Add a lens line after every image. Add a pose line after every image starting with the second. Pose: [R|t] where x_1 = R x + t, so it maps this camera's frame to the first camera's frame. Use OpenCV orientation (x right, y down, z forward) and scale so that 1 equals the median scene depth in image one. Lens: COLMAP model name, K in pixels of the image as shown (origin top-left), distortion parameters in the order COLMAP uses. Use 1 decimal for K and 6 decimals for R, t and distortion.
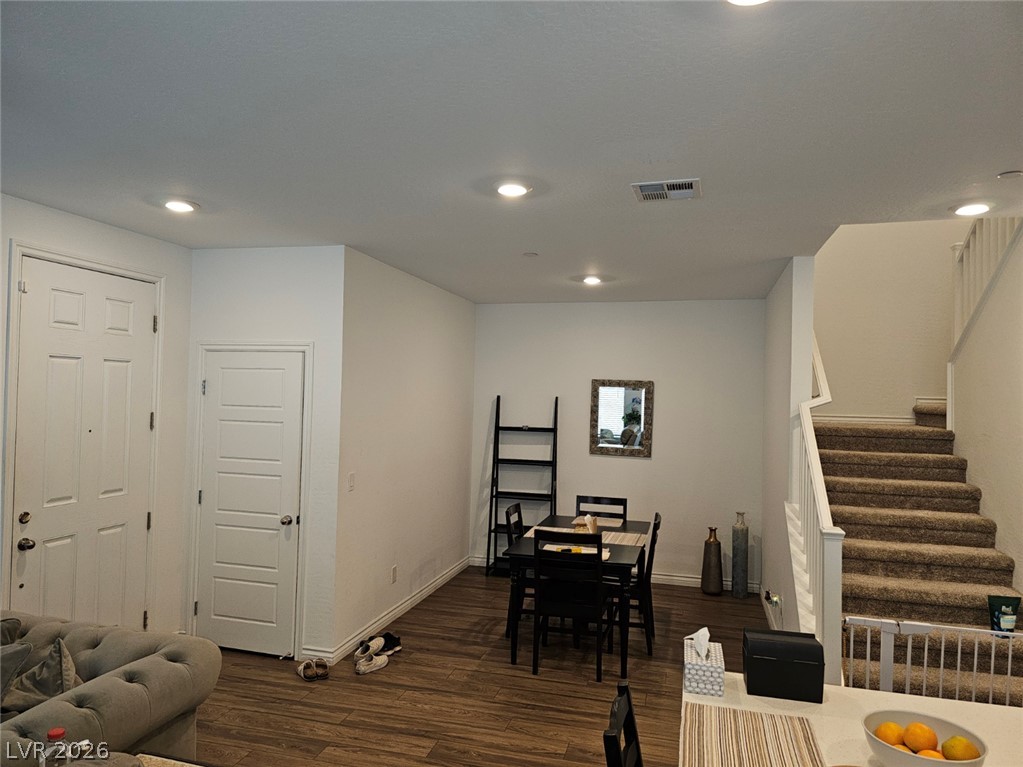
lens RADIAL K [[681.5, 0, 511.5], [0, 681.5, 383.5], [0, 0, 1]] dist [0.060022, -0.057660]
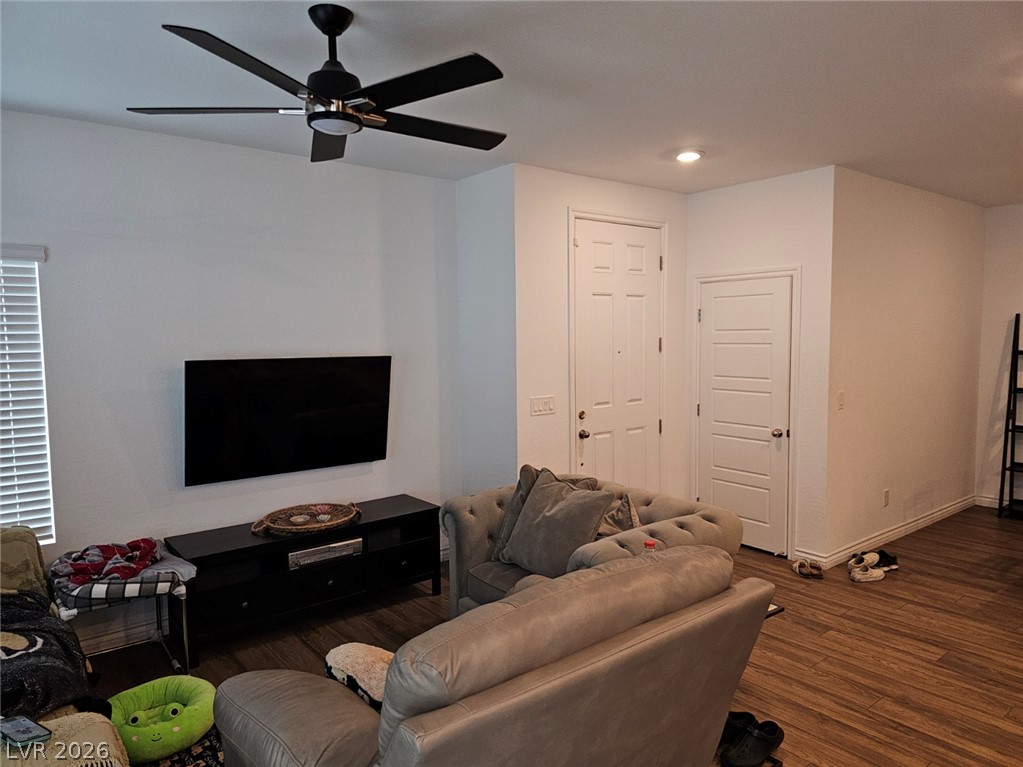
lens RADIAL K [[681.5, 0, 511.5], [0, 681.5, 383.5], [0, 0, 1]] dist [0.060022, -0.057660]
pose [[0.803517, 0.012348, -0.595154, -0.018333], [0.039629, 0.996457, 0.074177, 0.023389], [0.593962, -0.083188, 0.800181, -0.119095]]
